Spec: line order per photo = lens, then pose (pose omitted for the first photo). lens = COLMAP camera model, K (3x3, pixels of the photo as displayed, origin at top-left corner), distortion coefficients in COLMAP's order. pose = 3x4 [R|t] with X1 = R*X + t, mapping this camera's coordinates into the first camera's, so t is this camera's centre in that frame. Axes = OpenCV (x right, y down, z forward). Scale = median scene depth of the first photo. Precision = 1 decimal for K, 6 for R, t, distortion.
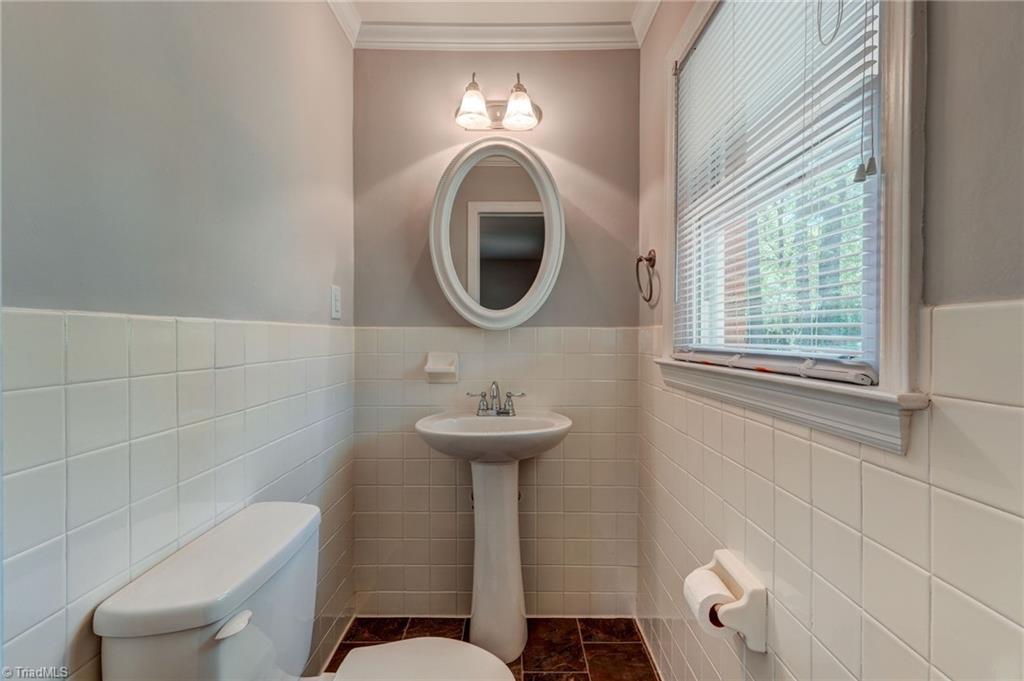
lens RADIAL K [[452.8, 0, 510.9], [0, 452.8, 339.4], [0, 0, 1]] dist [0.010596, -0.000142]
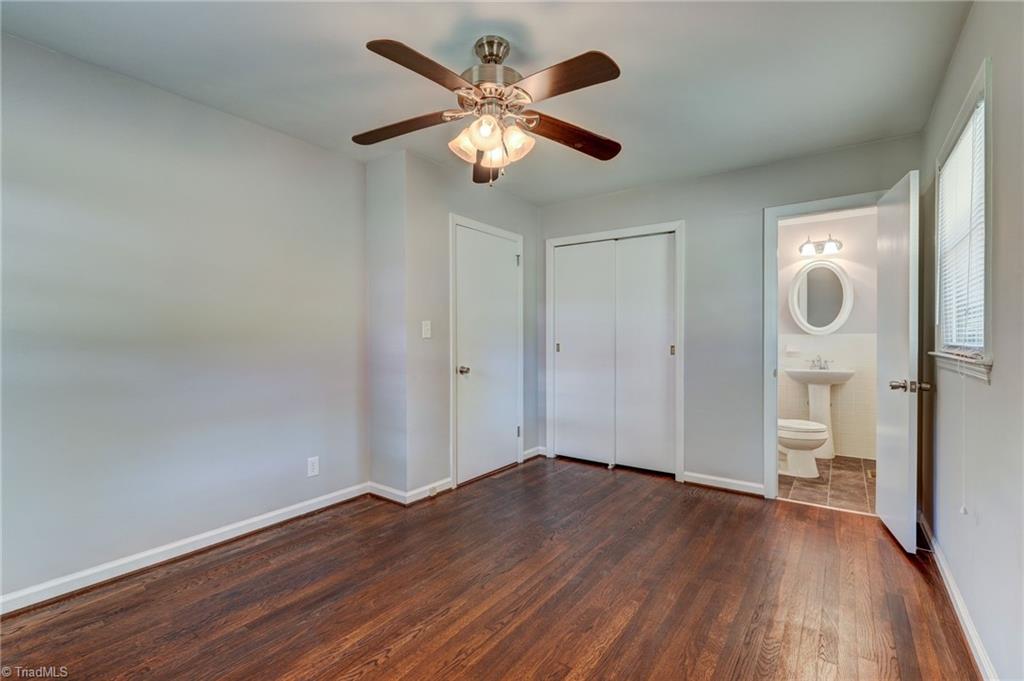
lens RADIAL K [[452.8, 0, 506.4], [0, 452.8, 335.5], [0, 0, 1]] dist [0.010596, -0.000142]
pose [[0.804552, -0.002046, -0.593879, 0.071641], [-0.003622, 0.999959, -0.008351, 0.007073], [0.593872, 0.008870, 0.804511, -2.083536]]
